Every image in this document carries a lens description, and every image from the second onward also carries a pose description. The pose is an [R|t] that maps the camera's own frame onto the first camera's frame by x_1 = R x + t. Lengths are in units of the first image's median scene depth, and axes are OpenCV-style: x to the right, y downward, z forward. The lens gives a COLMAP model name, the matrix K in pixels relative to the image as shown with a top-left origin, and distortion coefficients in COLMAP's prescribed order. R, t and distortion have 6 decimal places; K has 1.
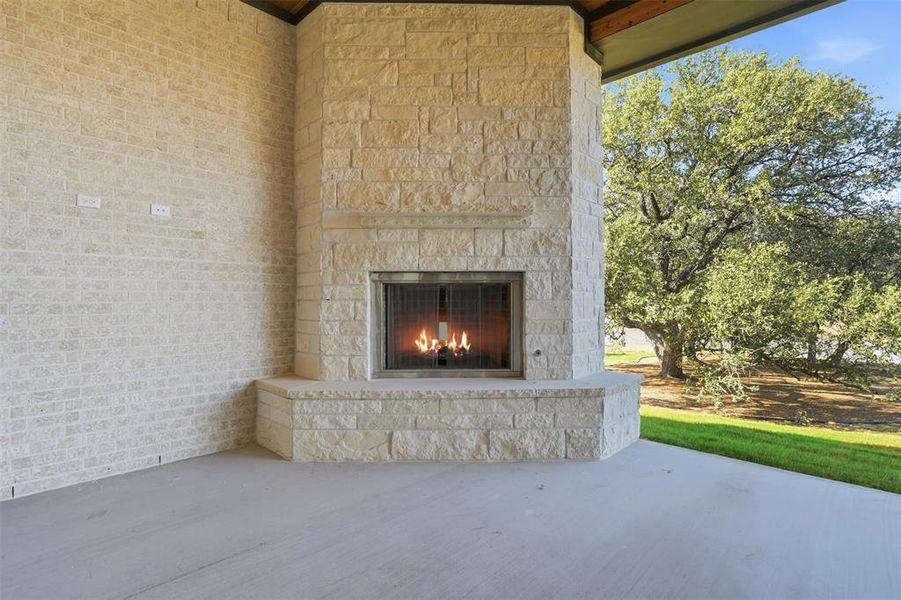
lens RADIAL K [[421.1, 0, 448.3], [0, 421.1, 297.5], [0, 0, 1]] dist [-0.048816, 0.016107]
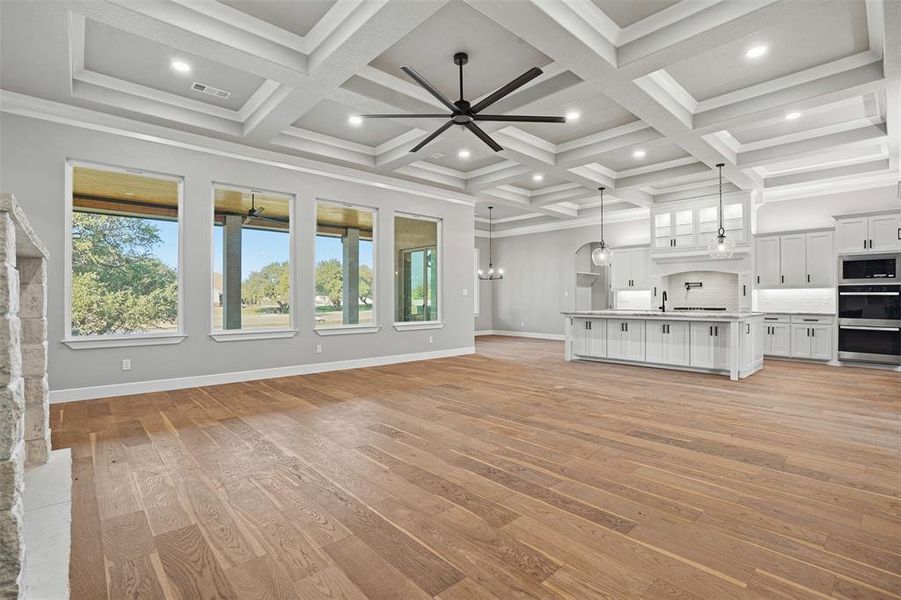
lens RADIAL K [[421.1, 0, 447.4], [0, 421.1, 296.7], [0, 0, 1]] dist [-0.048816, 0.016107]
pose [[0.058109, 0.007821, 0.998280, -2.259890], [-0.001325, 0.999969, -0.007757, -0.009840], [-0.998309, -0.000872, 0.058118, -1.707608]]
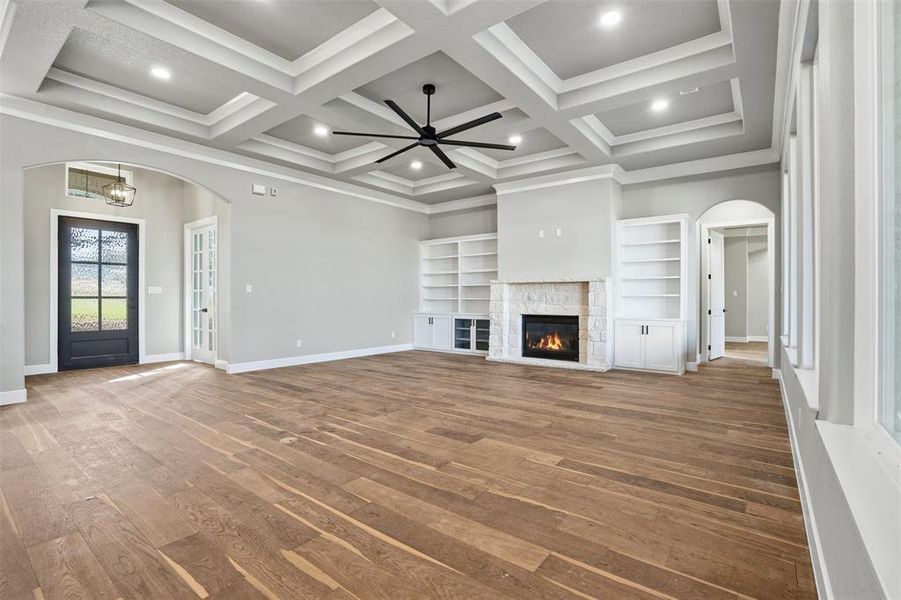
lens RADIAL K [[421.1, 0, 444.3], [0, 421.1, 298.6], [0, 0, 1]] dist [-0.048816, 0.016107]
pose [[0.109694, 0.005368, -0.993951, 0.450352], [-0.000343, 0.999986, 0.005363, -0.020394], [0.993965, -0.000248, 0.109694, -1.780191]]
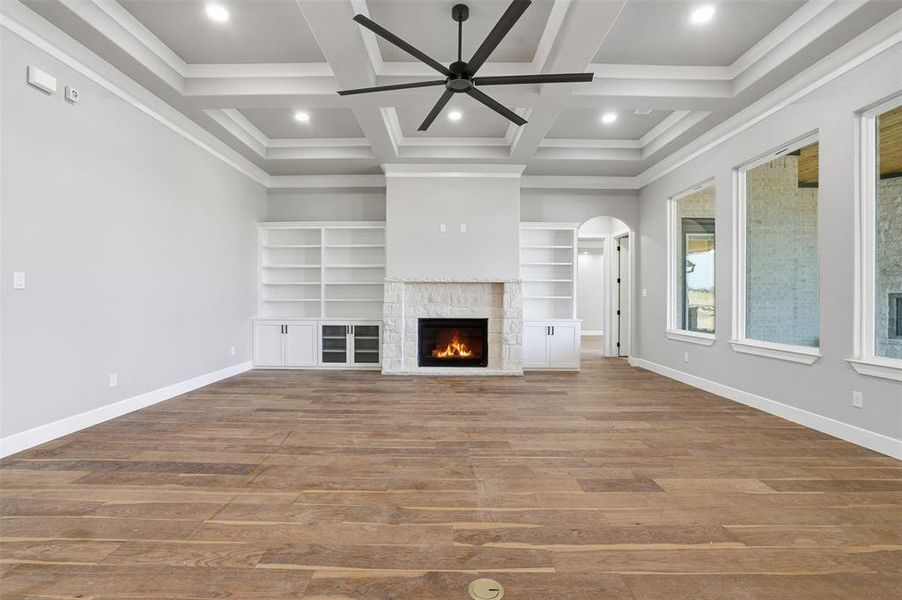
lens RADIAL K [[421.6, 0, 443.0], [0, 421.6, 298.8], [0, 0, 1]] dist [-0.048816, 0.016107]
pose [[0.692605, 0.007071, -0.721283, -0.275497], [-0.006338, 0.999973, 0.003717, -0.022612], [0.721289, 0.001998, 0.692631, -2.428656]]
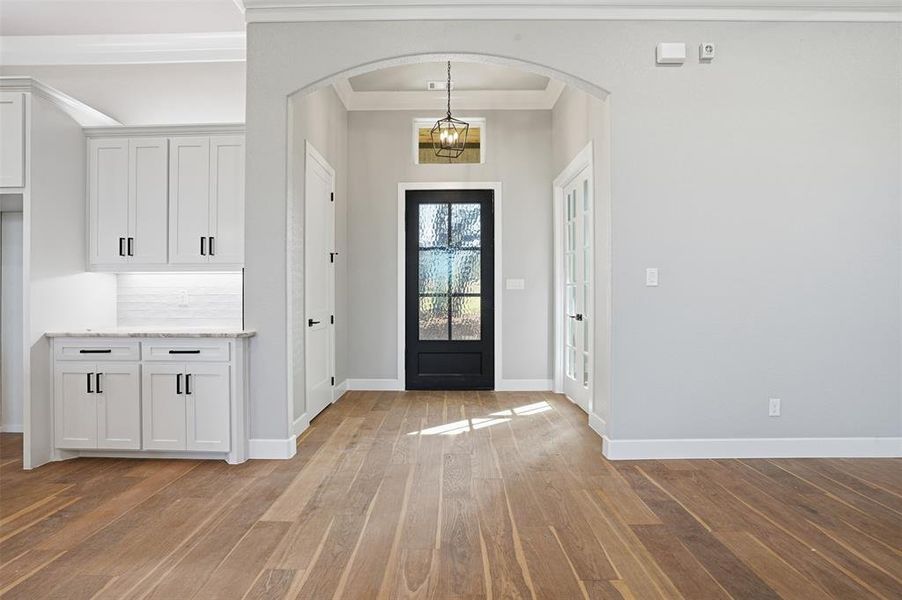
lens RADIAL K [[421.6, 0, 448.7], [0, 421.6, 297.9], [0, 0, 1]] dist [-0.048816, 0.016107]
pose [[-0.721863, 0.010769, -0.691952, -0.682281], [0.003476, 0.999923, 0.011935, -0.023165], [0.692027, 0.006210, -0.721845, -2.138726]]
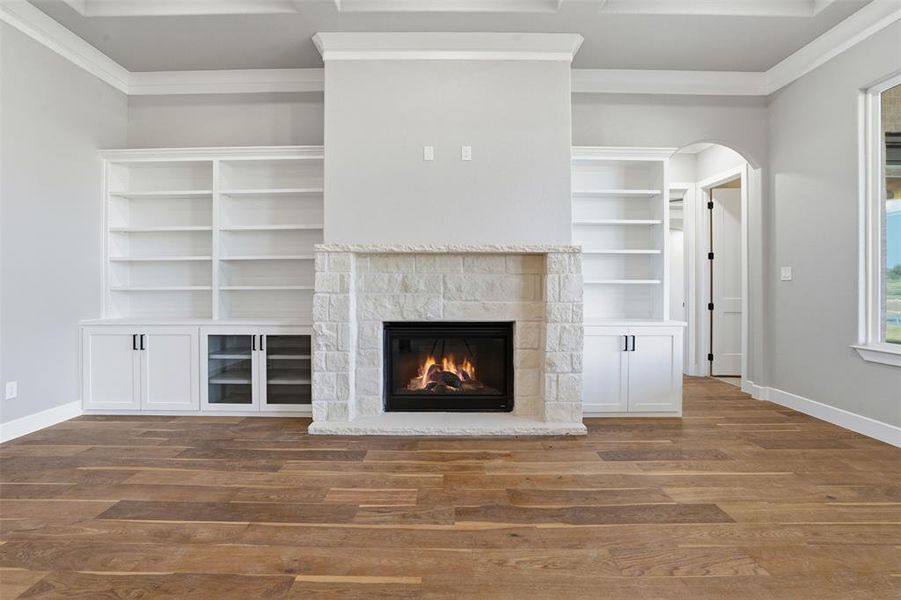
lens RADIAL K [[421.1, 0, 447.7], [0, 421.1, 288.5], [0, 0, 1]] dist [-0.048816, 0.016107]
pose [[0.698056, 0.008180, -0.715997, -0.940810], [-0.002665, 0.999958, 0.008825, -0.015357], [0.716038, -0.004252, 0.698048, -1.736388]]
